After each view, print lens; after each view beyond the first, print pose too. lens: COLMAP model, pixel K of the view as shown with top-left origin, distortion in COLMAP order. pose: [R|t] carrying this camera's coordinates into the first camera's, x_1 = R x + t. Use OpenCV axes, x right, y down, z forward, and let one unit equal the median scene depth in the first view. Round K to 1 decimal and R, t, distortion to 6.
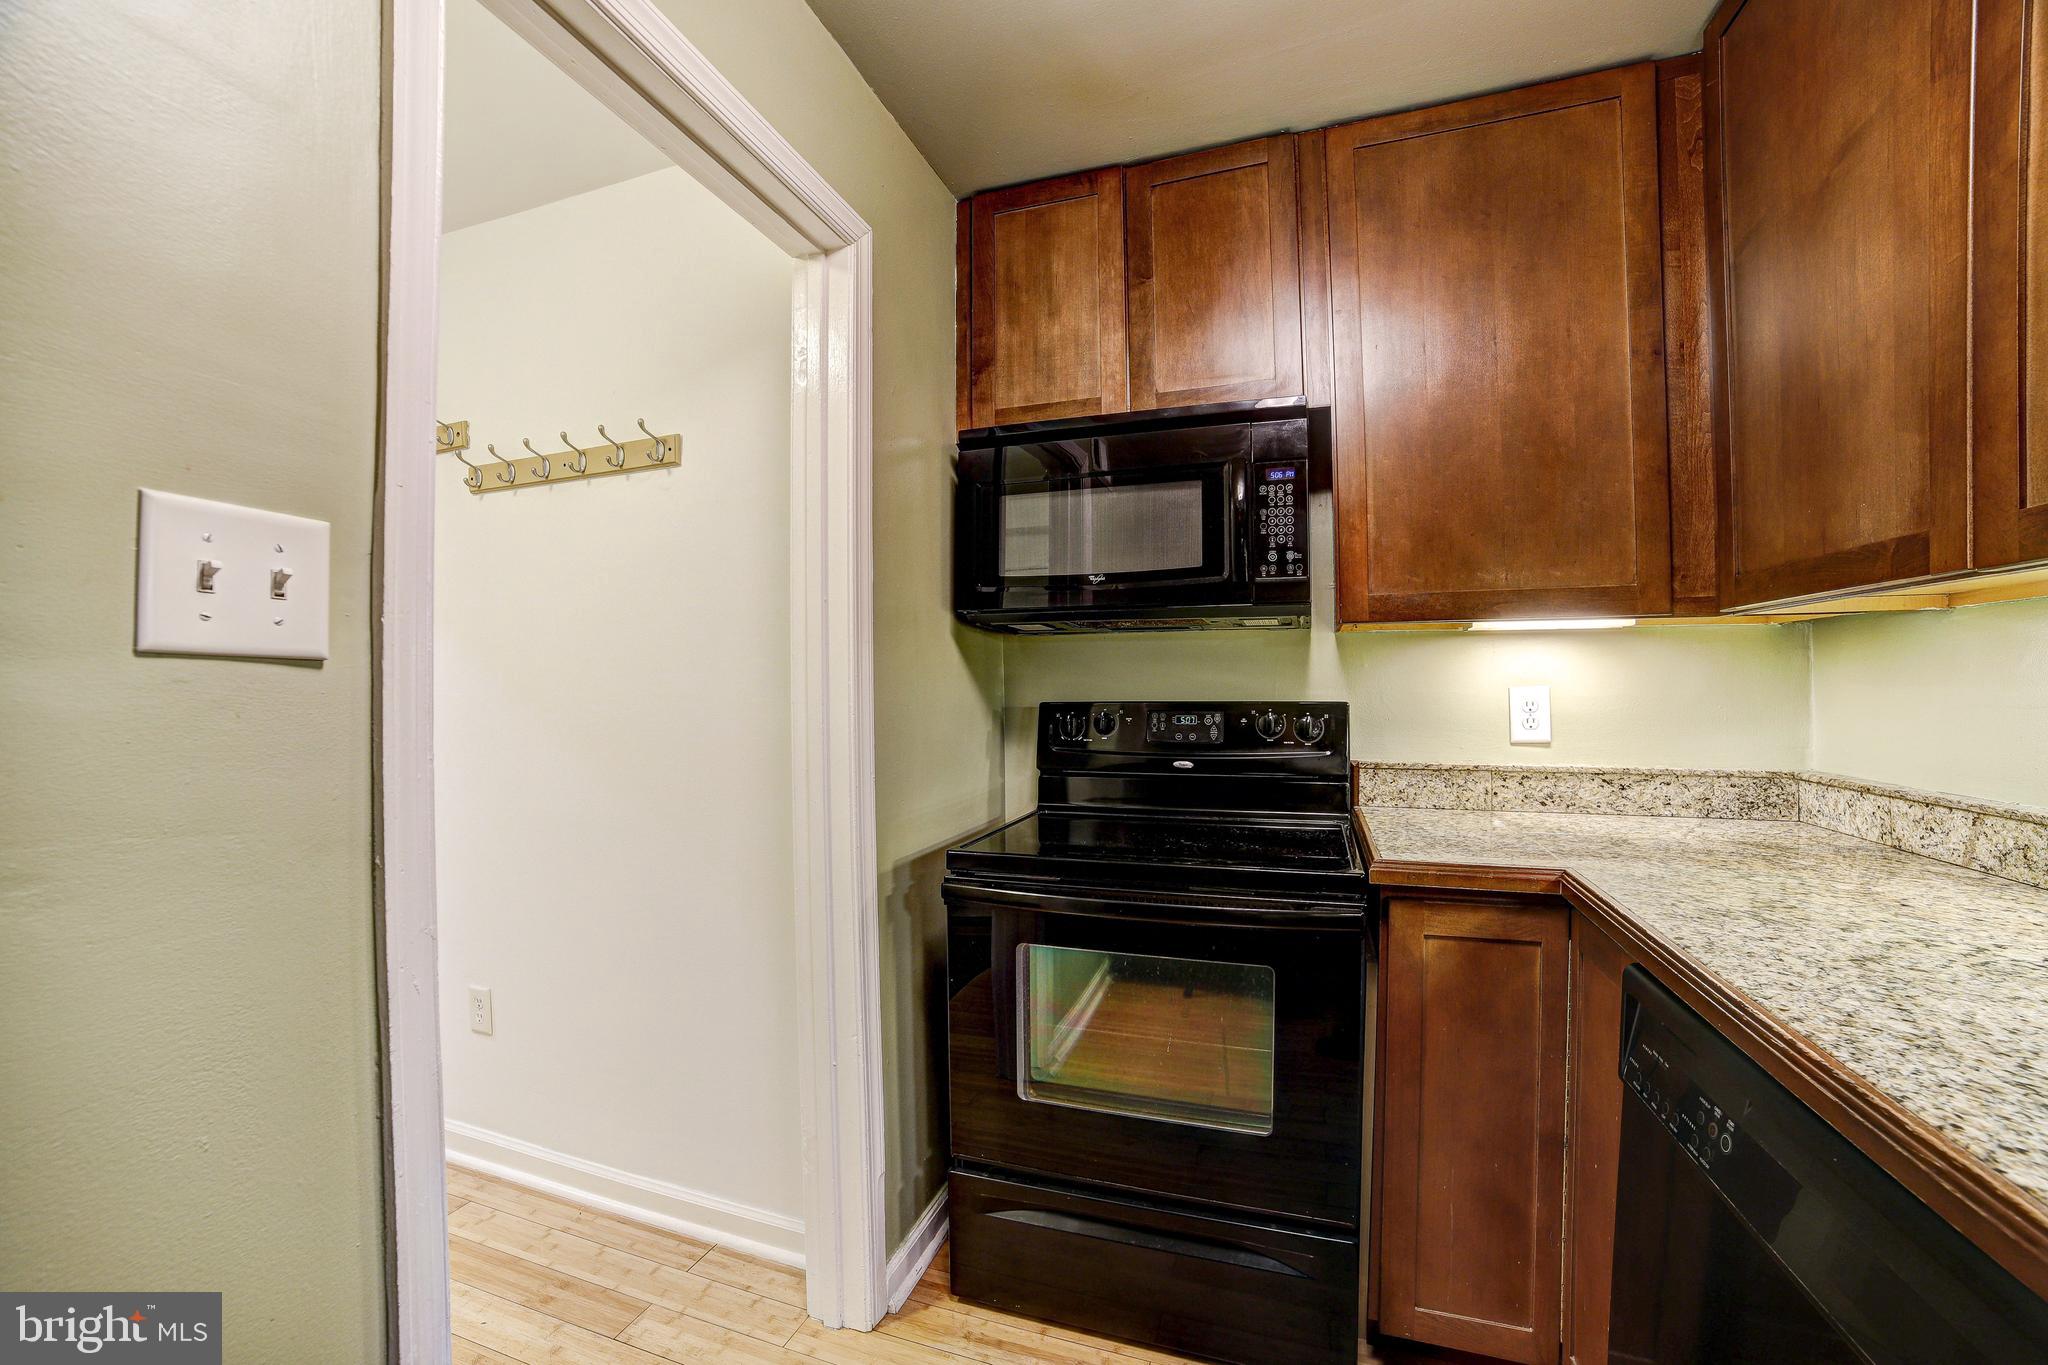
lens RADIAL K [[828.4, 0, 1024.0], [0, 828.4, 682.5], [0, 0, 1]] dist [-0.095848, 0.034479]
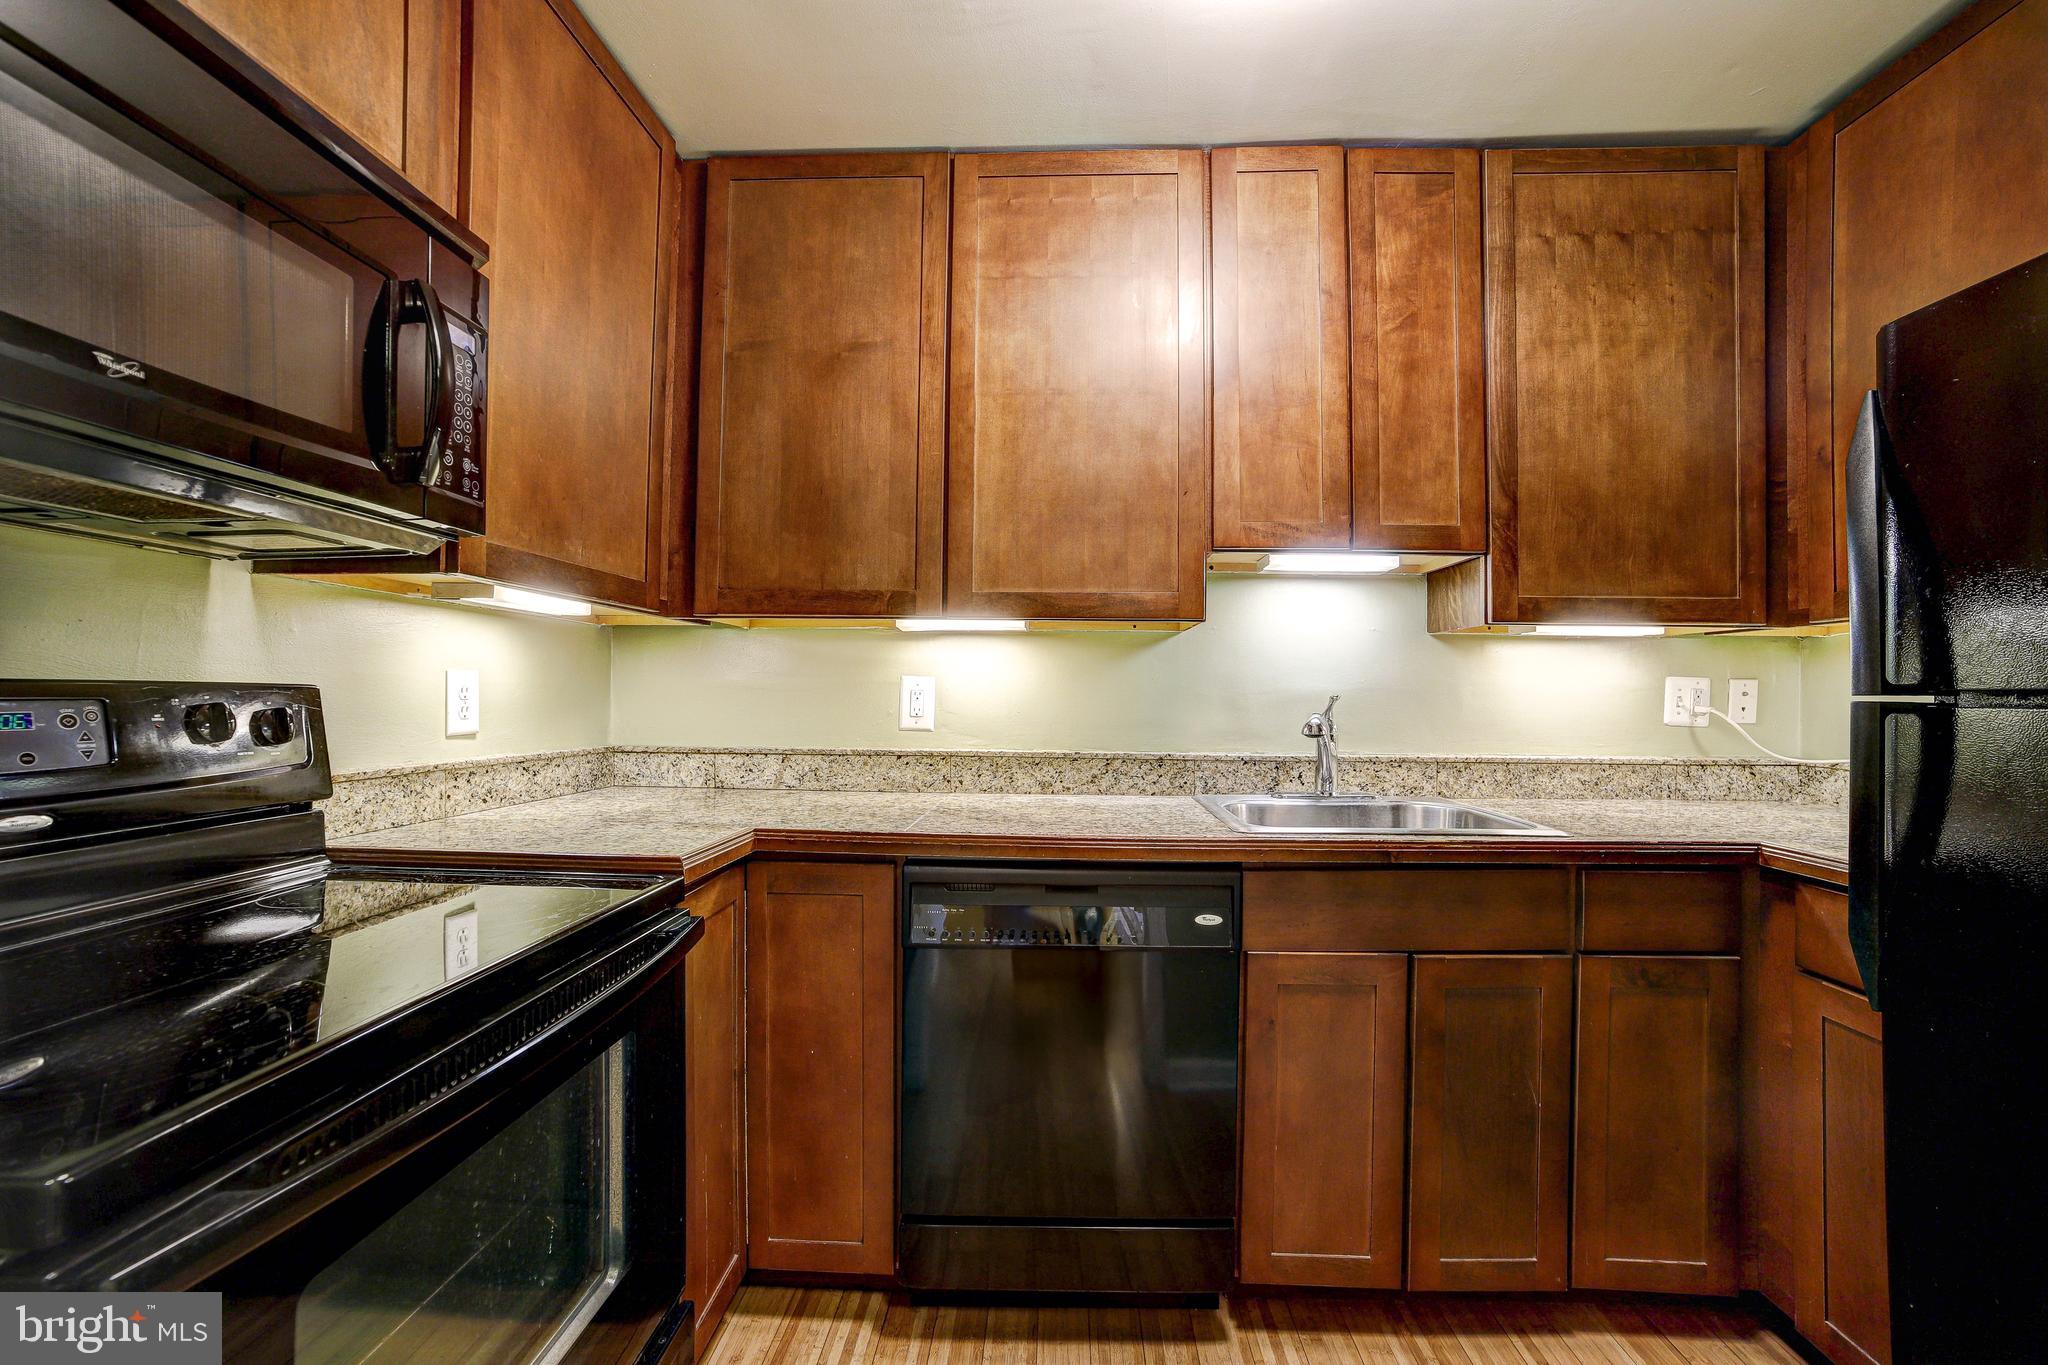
lens RADIAL K [[834.4, 0, 1035.3], [0, 834.4, 684.7], [0, 0, 1]] dist [-0.075370, 0.037402]
pose [[-0.302504, 0.015126, 0.953028, -0.448274], [-0.010183, 0.999766, -0.019100, 0.034542], [-0.953094, -0.015482, -0.302279, 0.742336]]
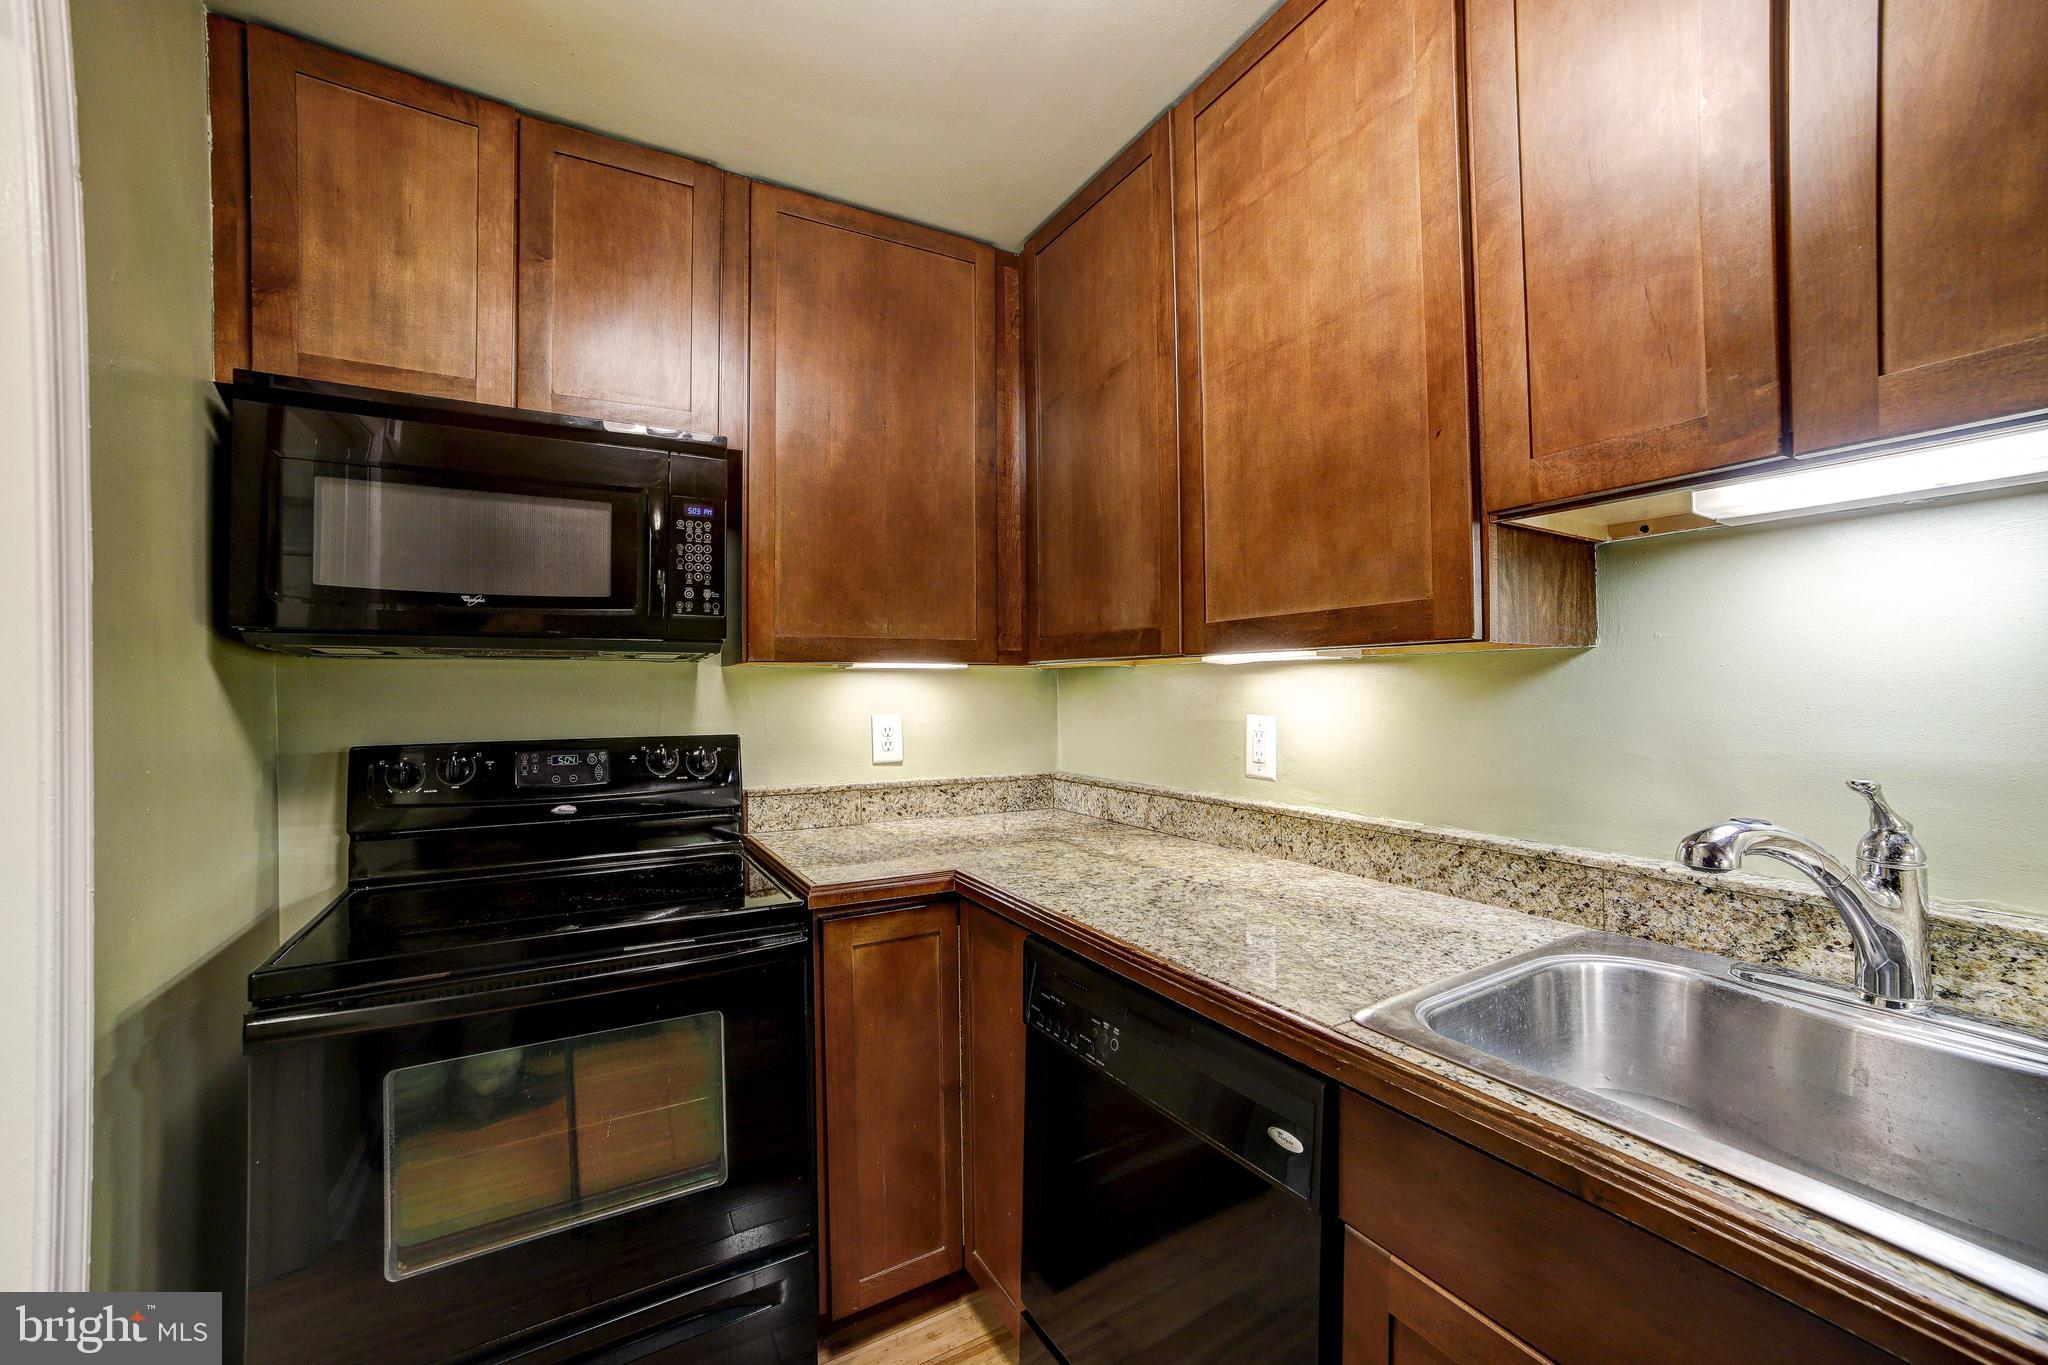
lens RADIAL K [[814.1, 0, 1035.8], [0, 814.1, 684.1], [0, 0, 1]] dist [-0.073796, 0.032528]
pose [[0.644006, 0.005742, 0.764999, -0.165693], [0.001805, 0.999958, -0.009025, -0.034803], [-0.765018, 0.007193, 0.643969, 0.059531]]
